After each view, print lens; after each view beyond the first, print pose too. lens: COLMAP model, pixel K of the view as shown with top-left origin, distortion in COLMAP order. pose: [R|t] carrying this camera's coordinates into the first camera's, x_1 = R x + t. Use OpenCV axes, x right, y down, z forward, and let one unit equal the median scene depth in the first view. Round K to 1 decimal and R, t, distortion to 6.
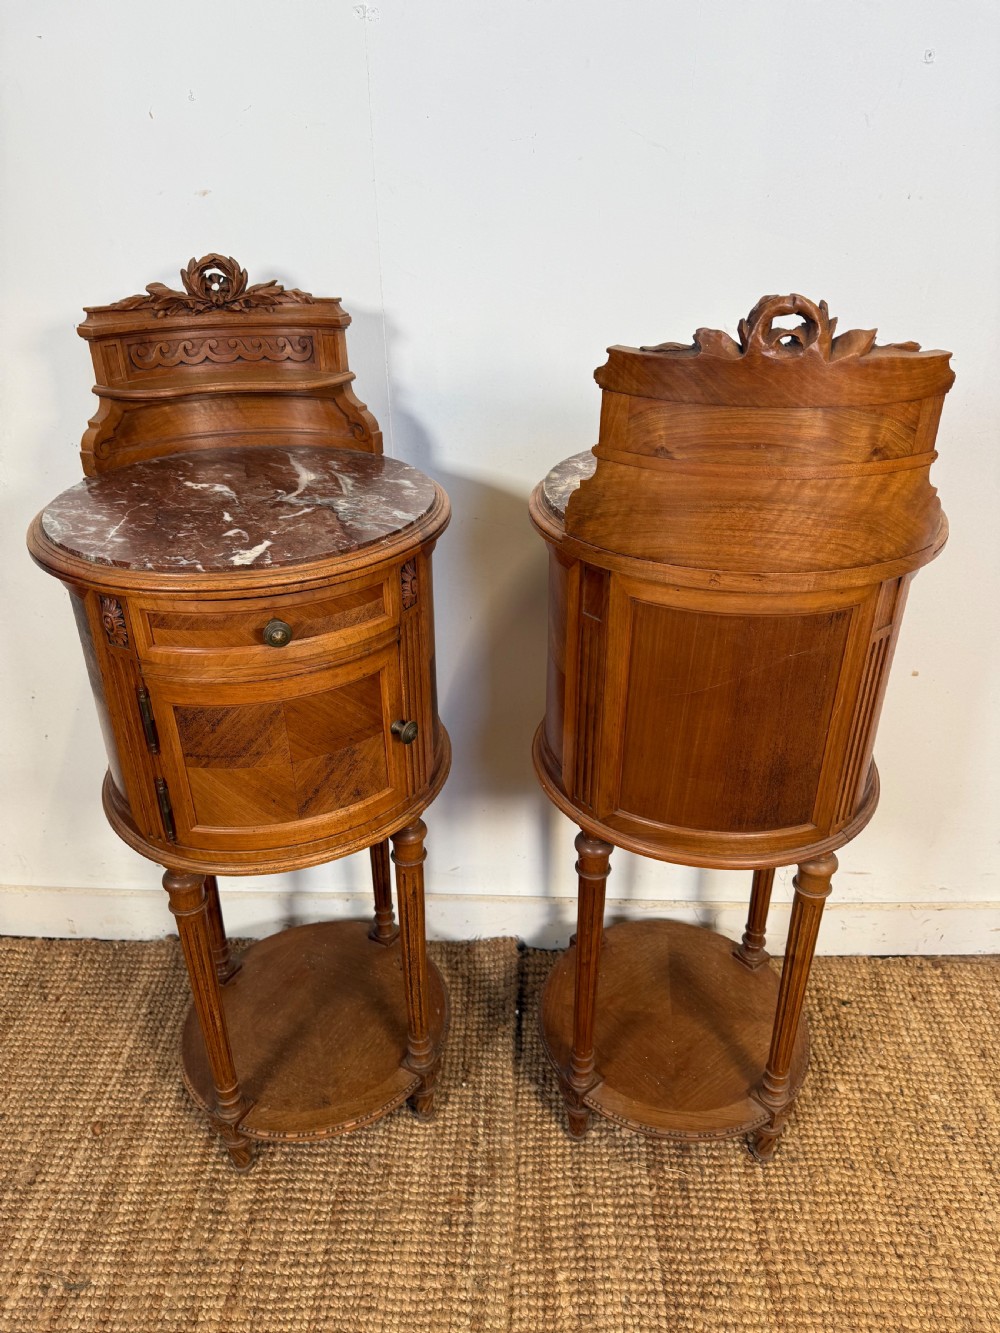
lens RADIAL K [[967.0, 0, 500.6], [0, 967.0, 669.9], [0, 0, 1]] dist [0.027247, -0.022289]
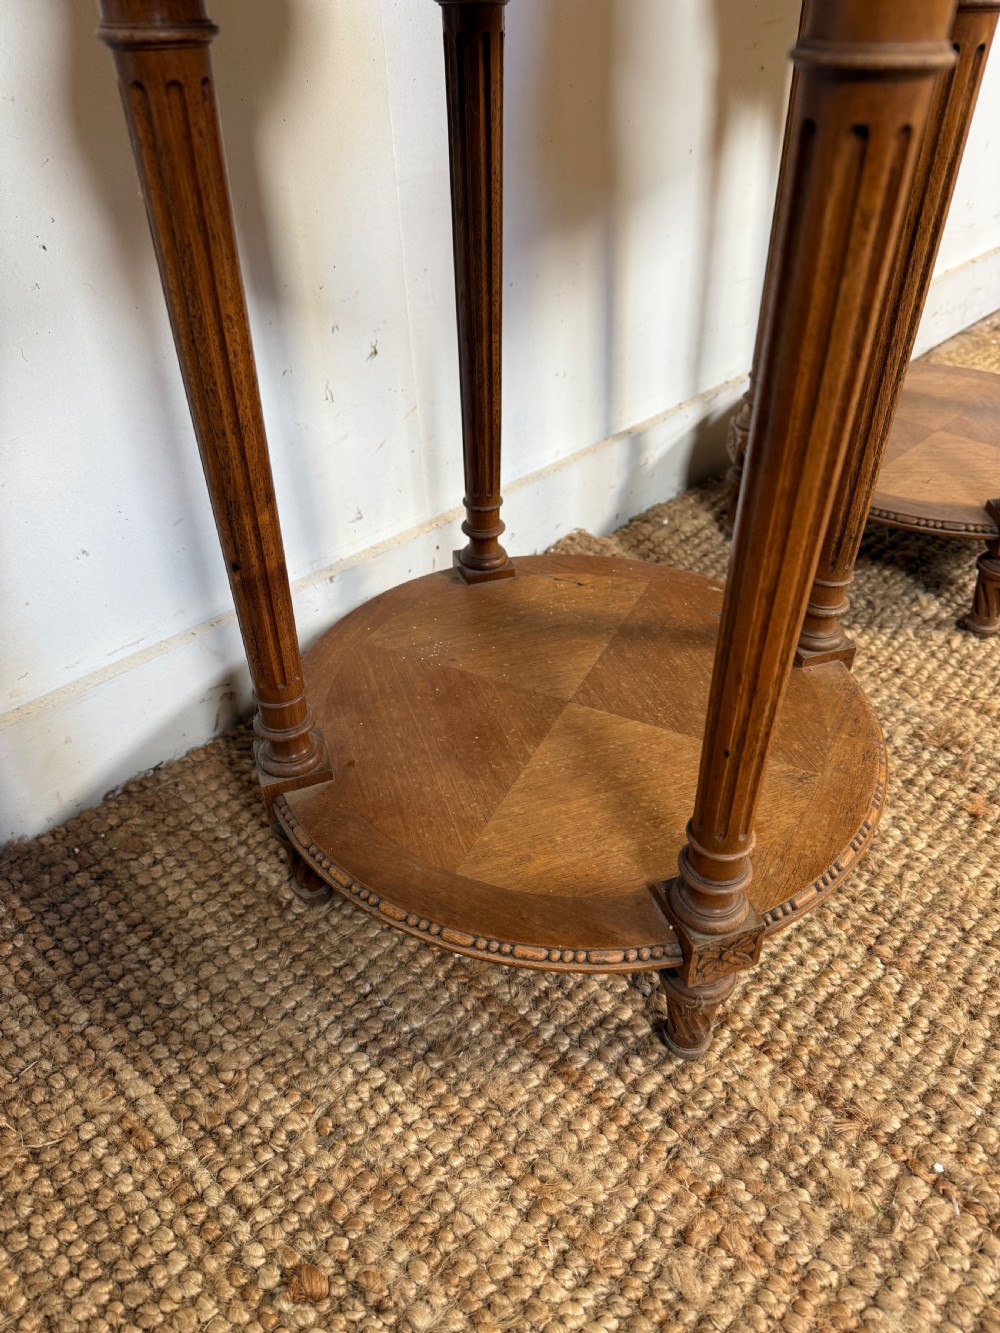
lens RADIAL K [[971.0, 0, 512.8], [0, 971.0, 666.1], [0, 0, 1]] dist [-0.001117, -0.006015]
pose [[0.674966, -0.442800, 0.590211, -0.495285], [0.358409, 0.895957, 0.262305, 0.234659], [-0.644952, 0.034490, 0.763444, 0.737799]]
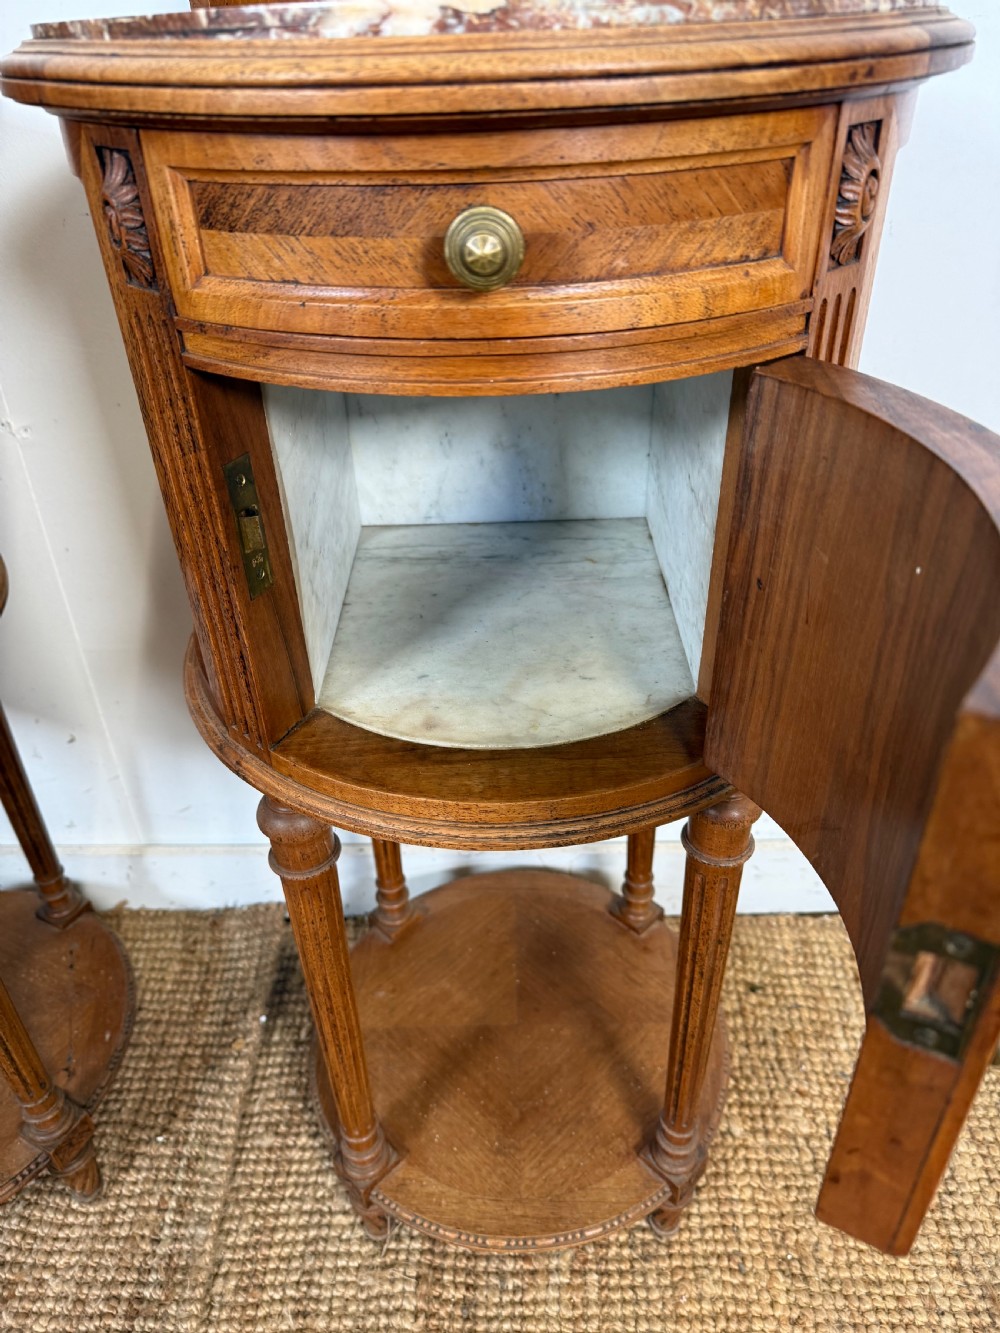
lens RADIAL K [[969.8, 0, 498.4], [0, 969.8, 661.0], [0, 0, 1]] dist [-0.008969, 0.000637]
pose [[0.999691, -0.024654, 0.003306, 0.213256], [0.024200, 0.994695, 0.099984, 0.053272], [-0.005753, -0.099873, 0.994984, 0.421560]]
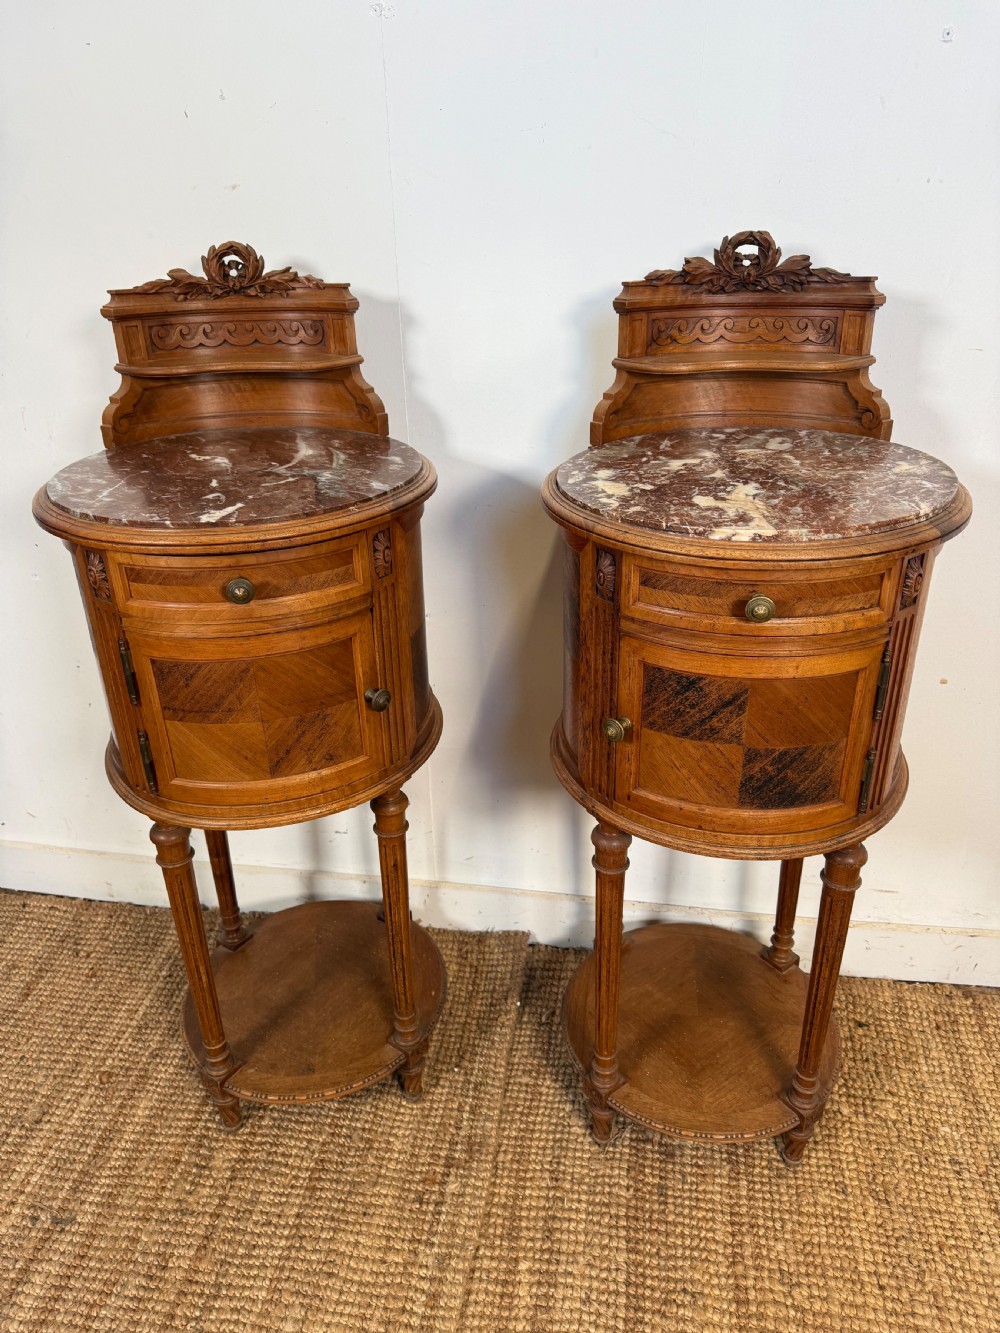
lens RADIAL K [[967.0, 0, 500.6], [0, 967.0, 669.9], [0, 0, 1]] dist [0.027247, -0.022289]
pose [[0.991975, 0.045184, -0.118085, 0.117868], [-0.048231, 0.998570, -0.023068, 0.039422], [0.116874, 0.028578, 0.992736, -0.000590]]
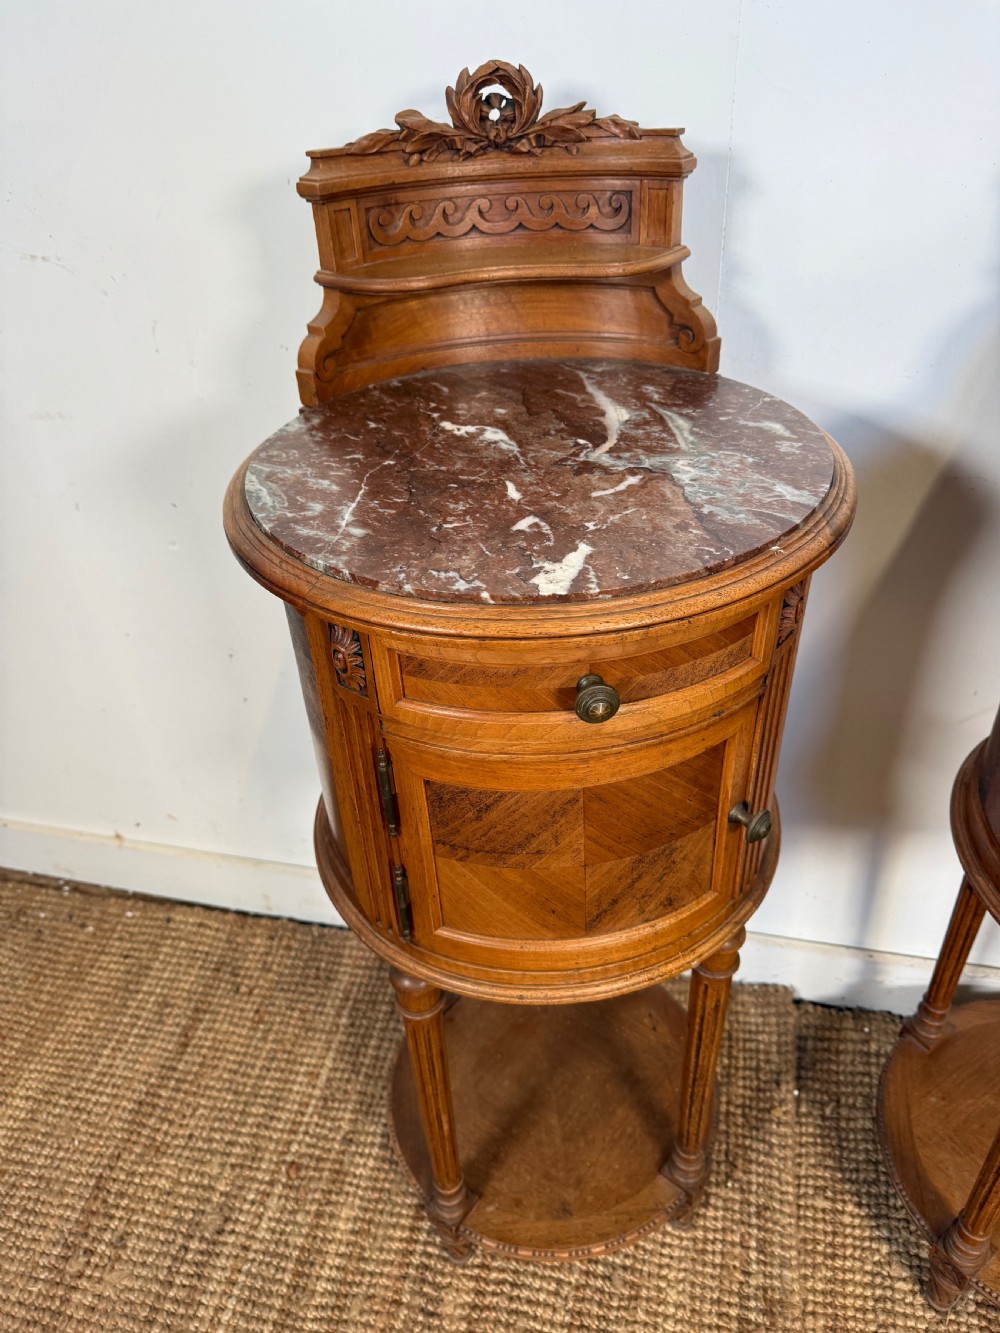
lens RADIAL K [[974.3, 0, 507.3], [0, 974.3, 671.4], [0, 0, 1]] dist [0.018913, -0.021857]
pose [[0.983387, 0.073916, -0.165792, -0.125447], [-0.052059, 0.989814, 0.132507, -0.092354], [0.173898, -0.121675, 0.977218, 0.261347]]
